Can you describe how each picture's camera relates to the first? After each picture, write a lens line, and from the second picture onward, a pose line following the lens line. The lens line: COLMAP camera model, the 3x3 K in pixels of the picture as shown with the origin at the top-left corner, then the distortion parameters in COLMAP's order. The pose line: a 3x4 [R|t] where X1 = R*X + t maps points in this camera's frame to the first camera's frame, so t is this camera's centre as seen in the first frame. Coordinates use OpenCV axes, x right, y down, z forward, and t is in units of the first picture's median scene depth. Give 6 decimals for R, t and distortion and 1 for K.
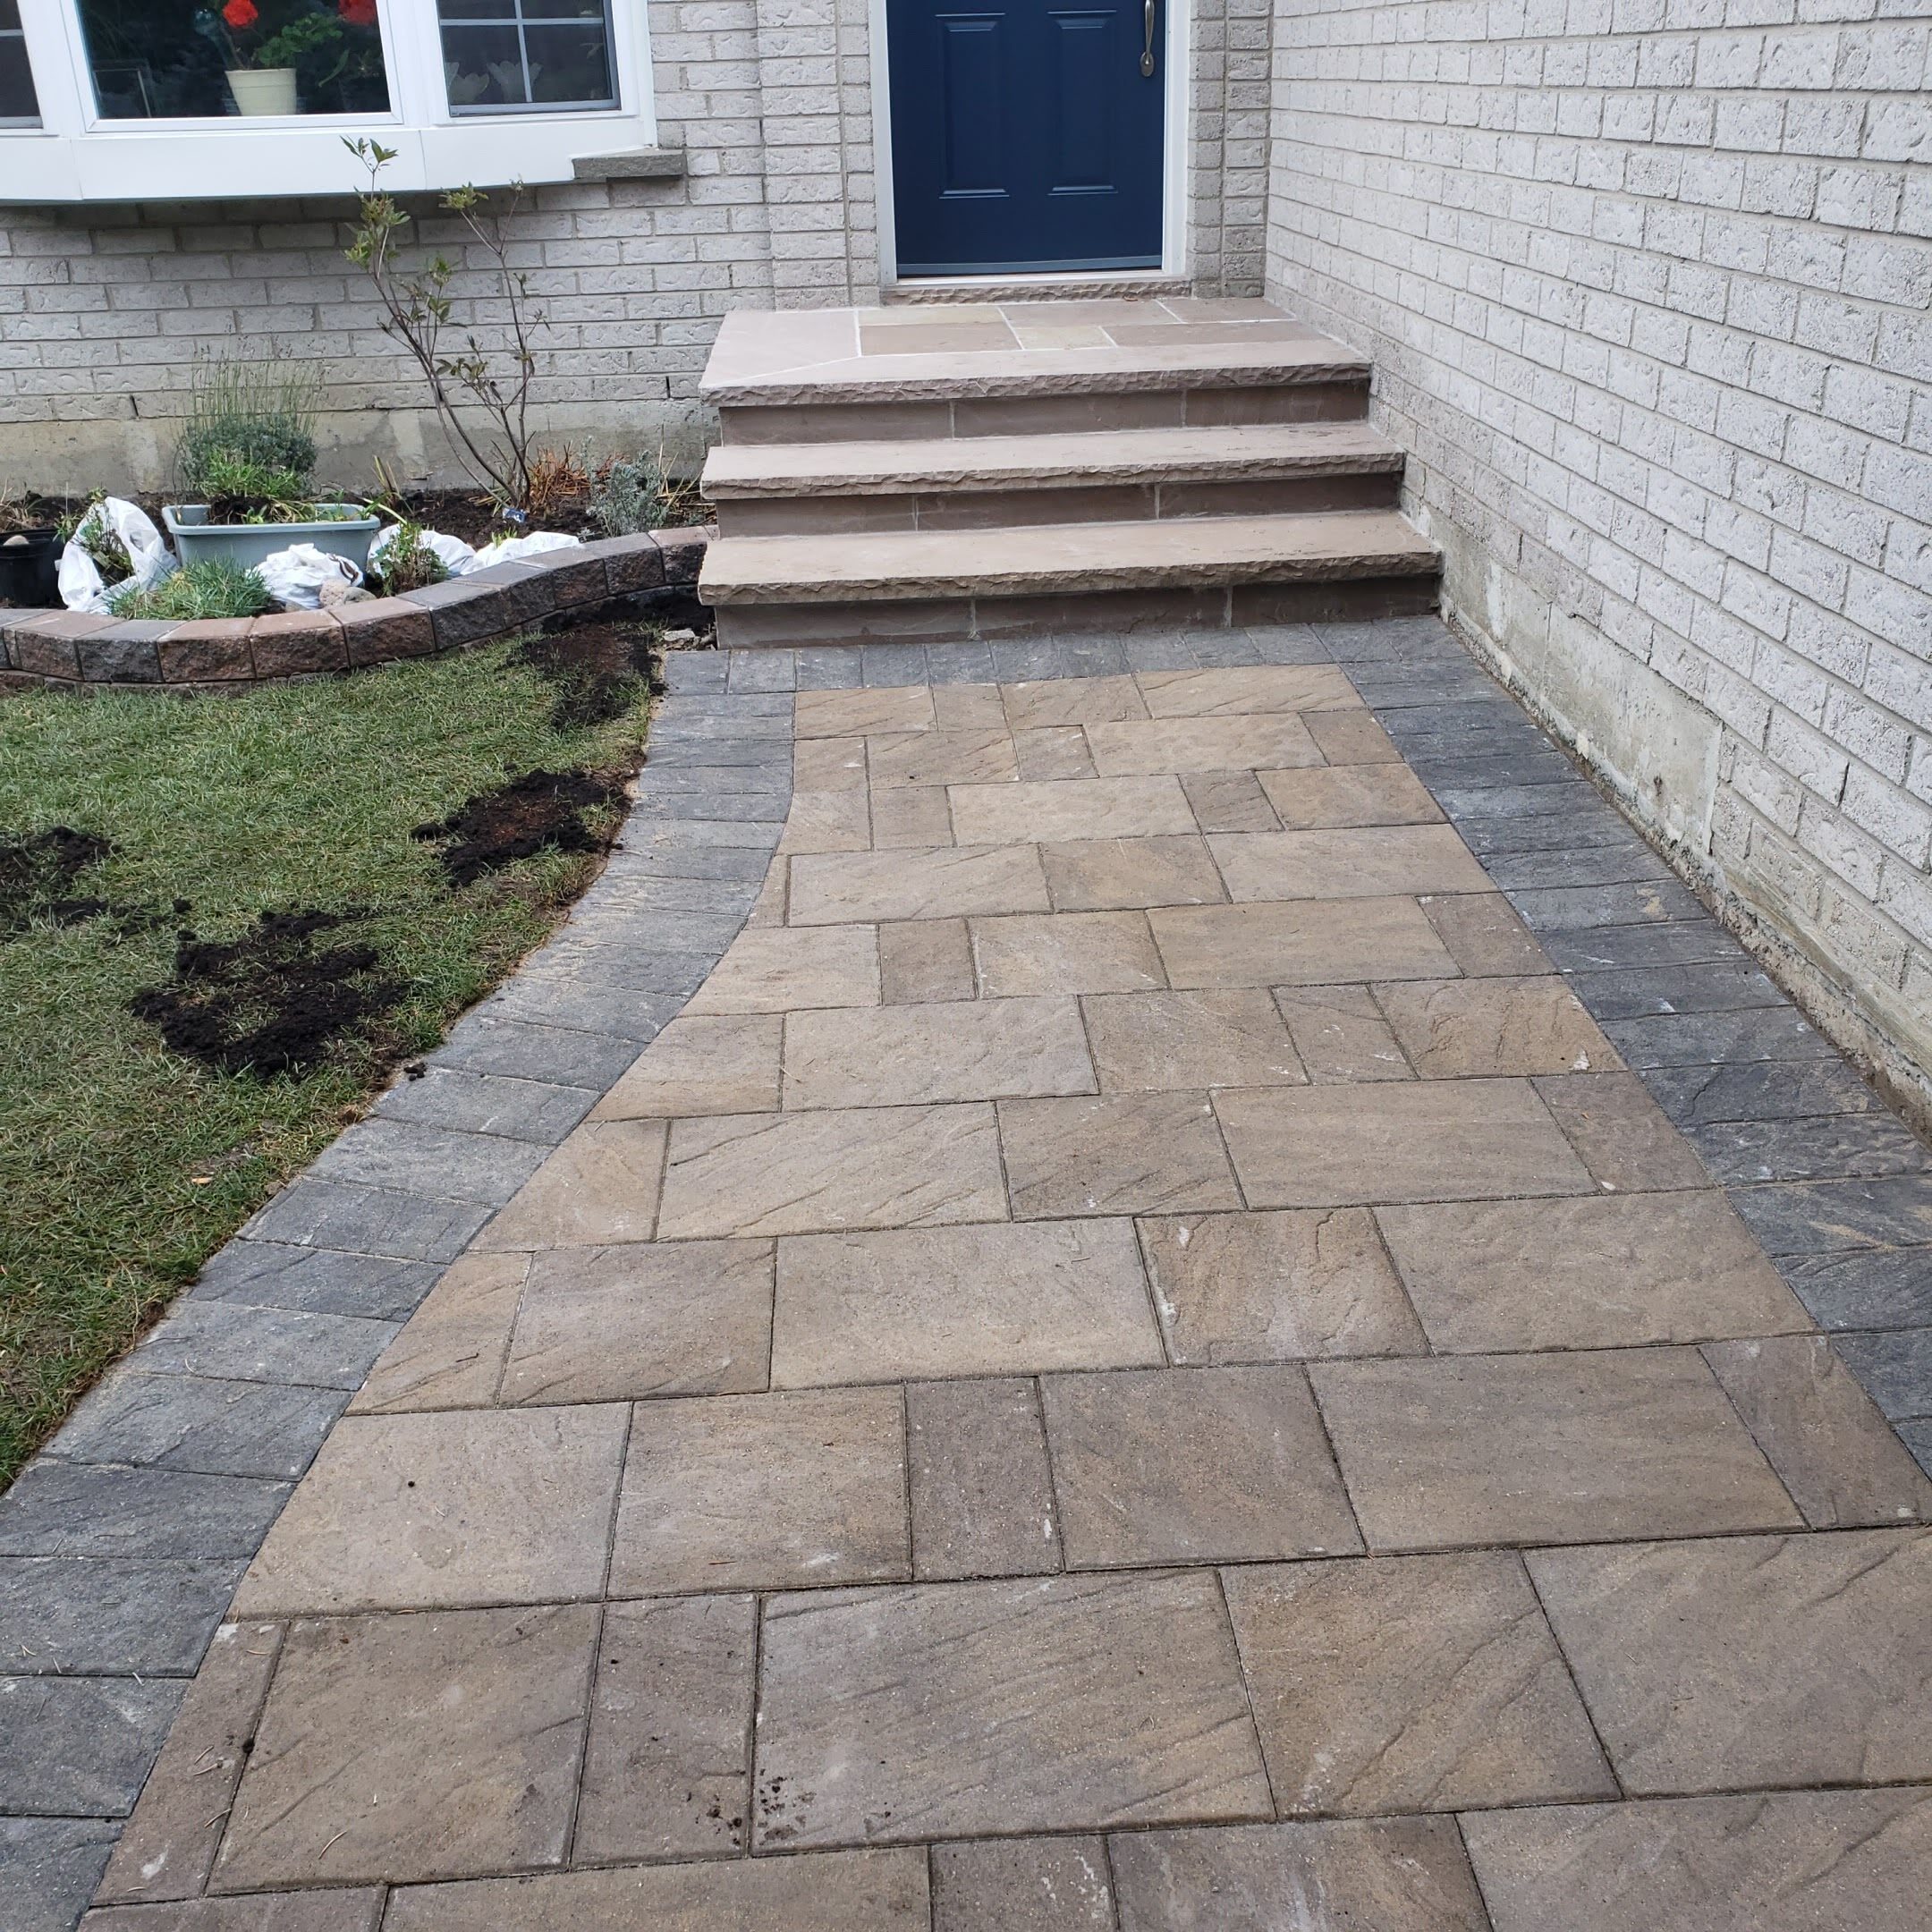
lens RADIAL K [[2020.1, 0, 965.1], [0, 2020.1, 939.9], [0, 0, 1]] dist [0.100442, -0.239491]
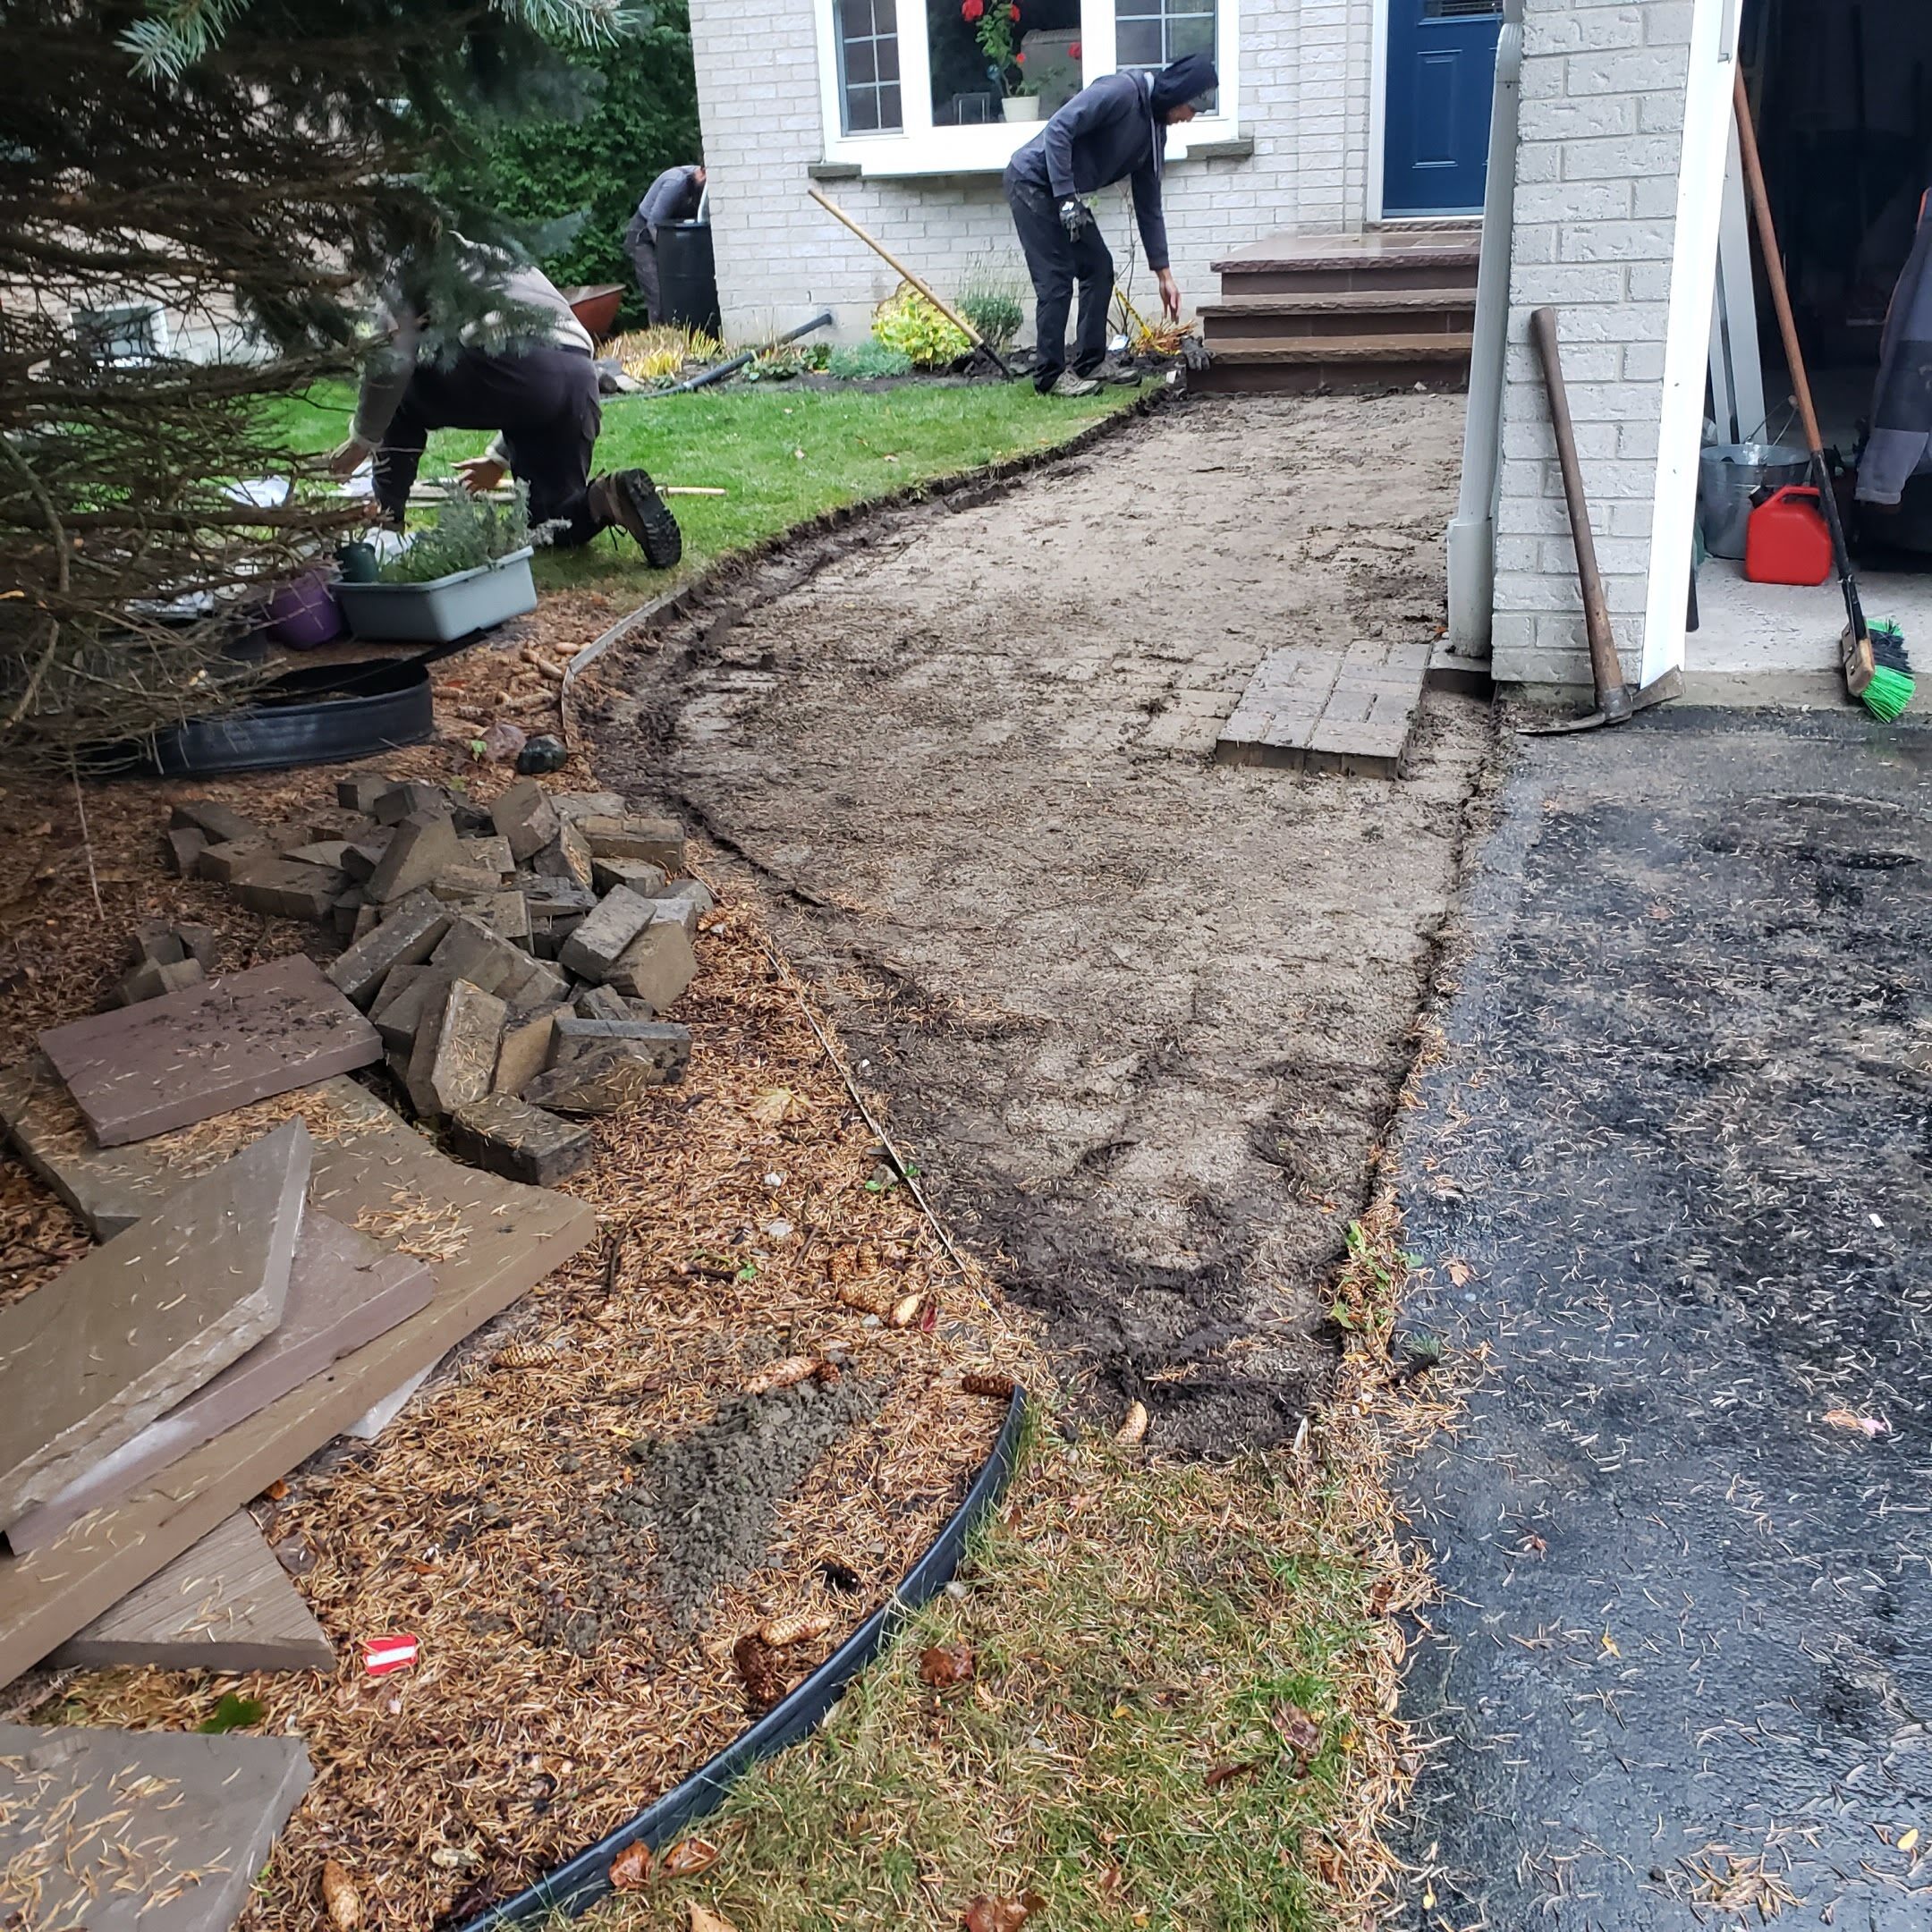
lens RADIAL K [[1998.7, 0, 966.0], [0, 1998.7, 966.0], [0, 0, 1]] dist [0.019777, -0.006047]
pose [[0.927118, 0.126867, -0.352643, 0.315263], [-0.128339, 0.991542, 0.019306, 0.288107], [0.352110, 0.027359, 0.935559, -0.612574]]
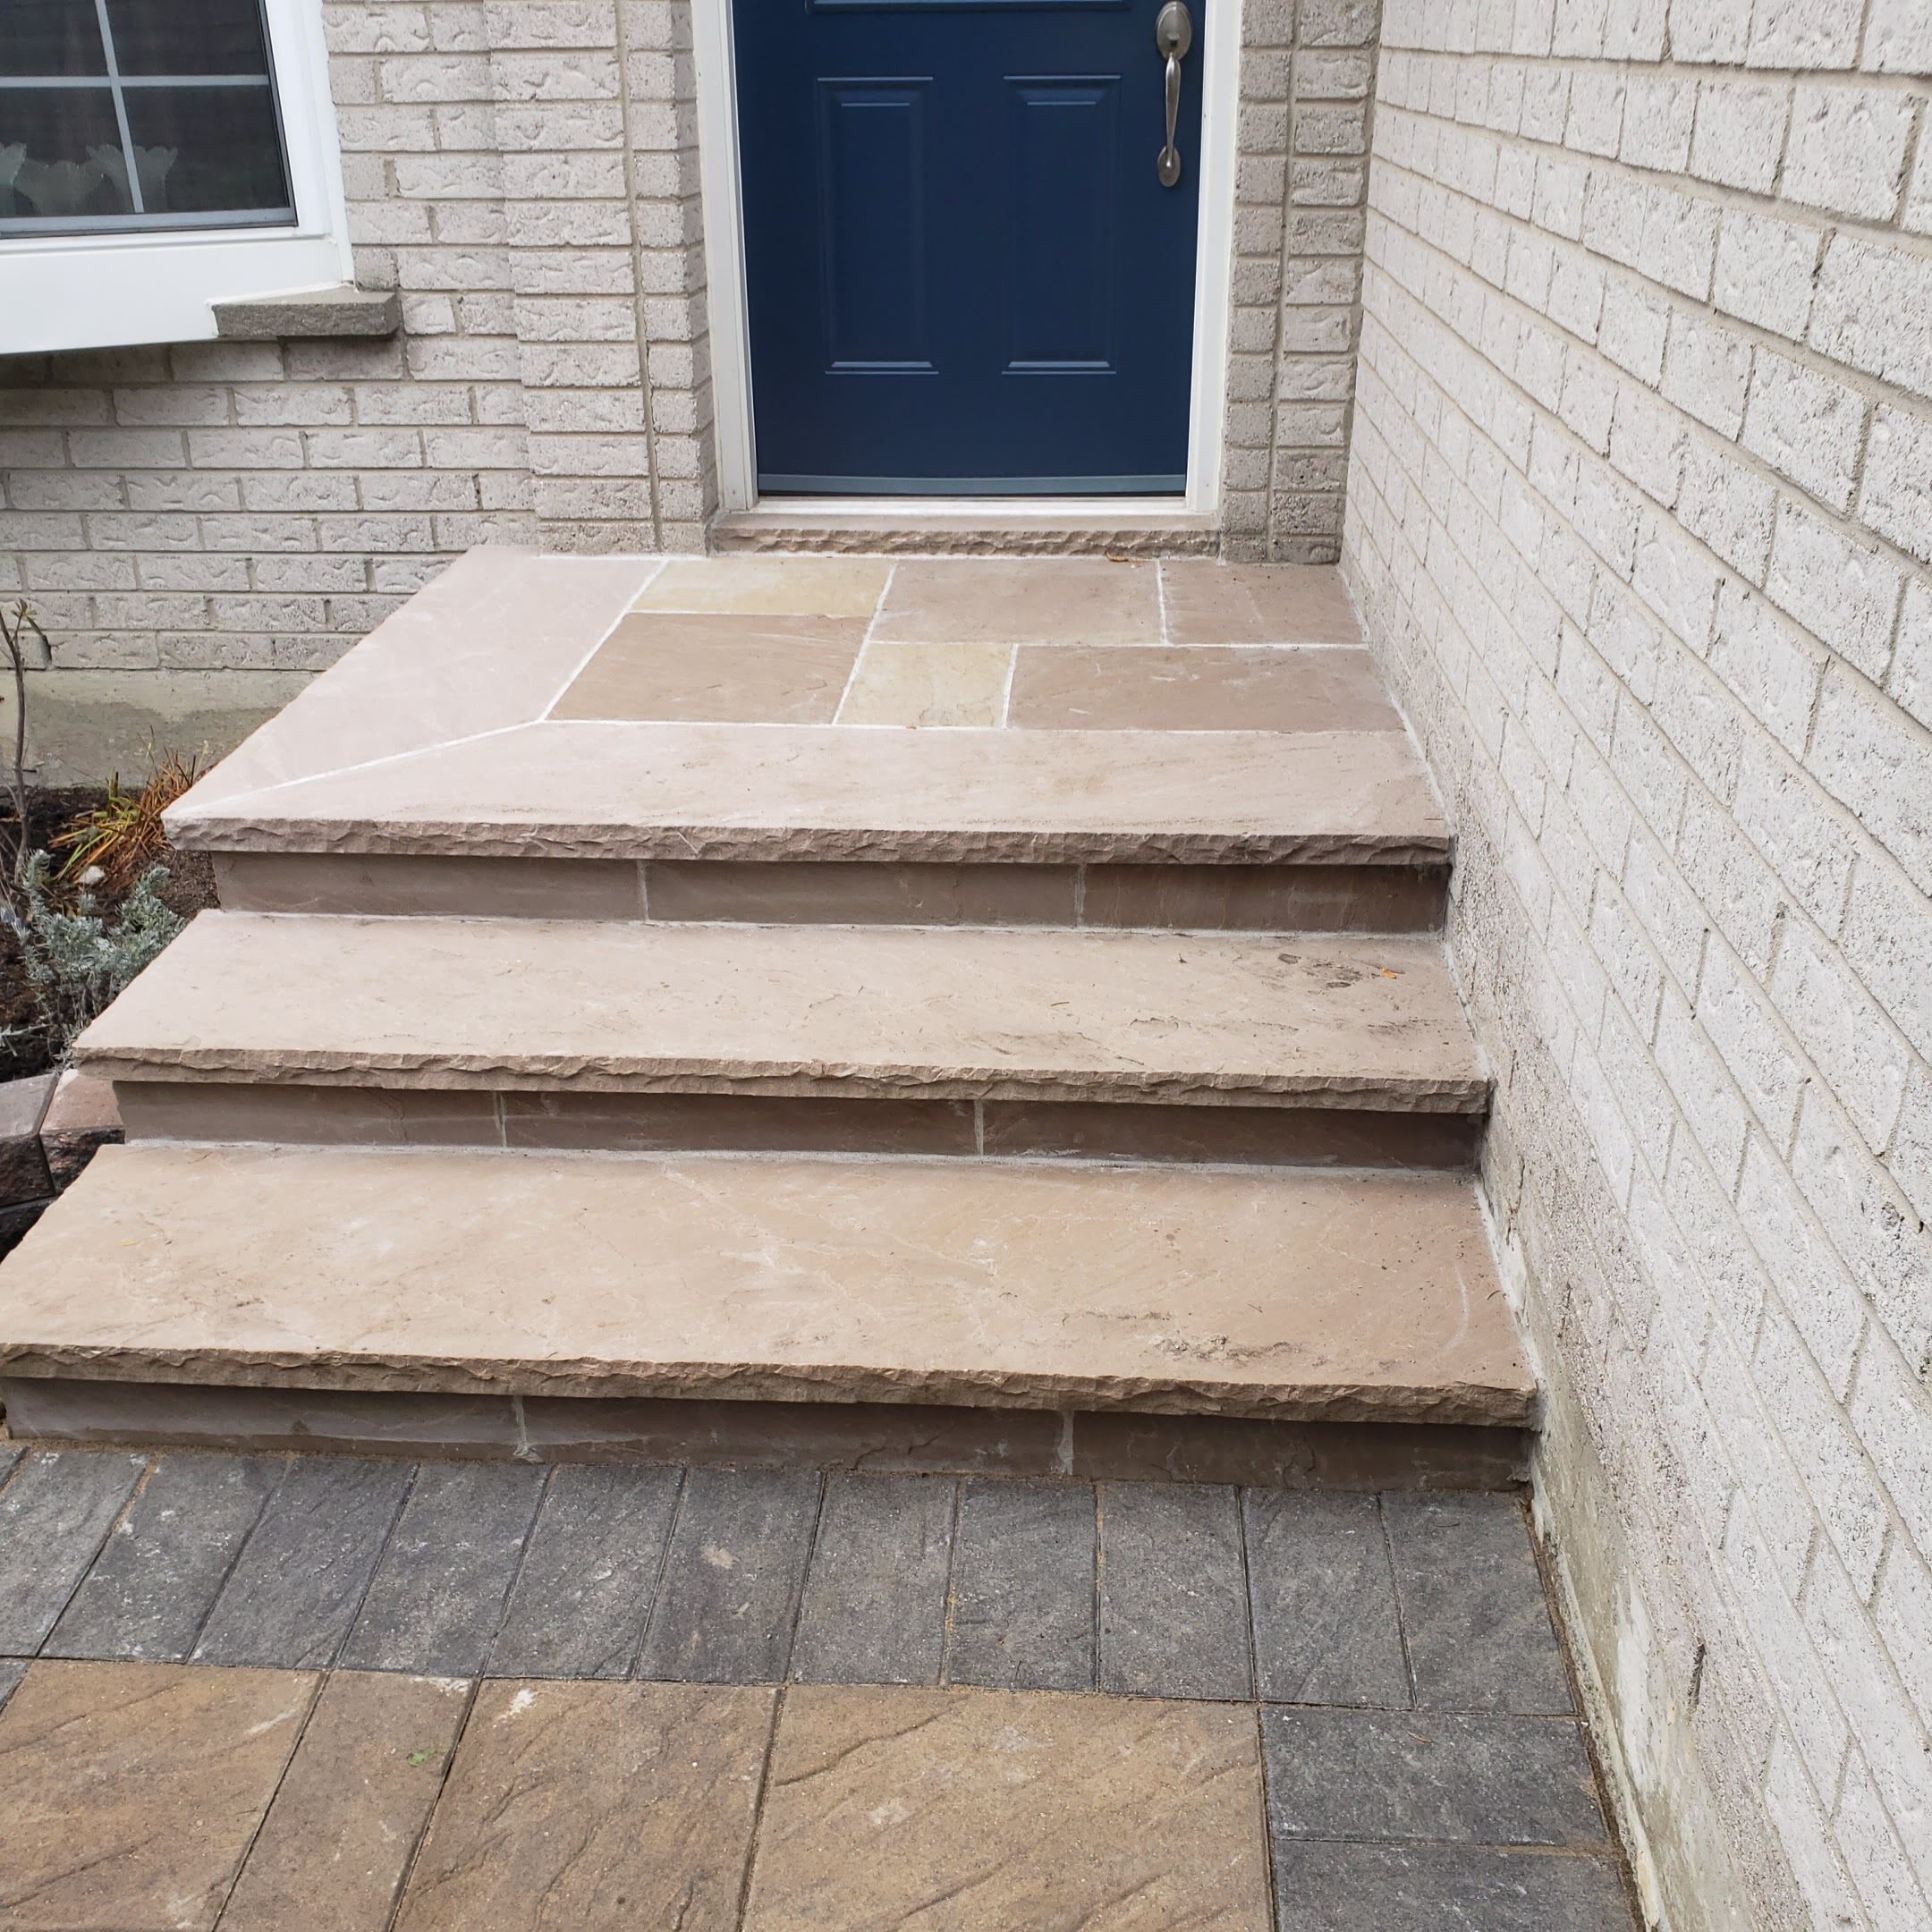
lens RADIAL K [[2007.2, 0, 945.3], [0, 2007.2, 987.3], [0, 0, 1]] dist [0.099928, -0.242938]
pose [[0.991211, 0.069586, -0.112510, 0.112392], [-0.065794, 0.997144, 0.037082, -0.215691], [0.114769, -0.029354, 0.992958, 0.412091]]
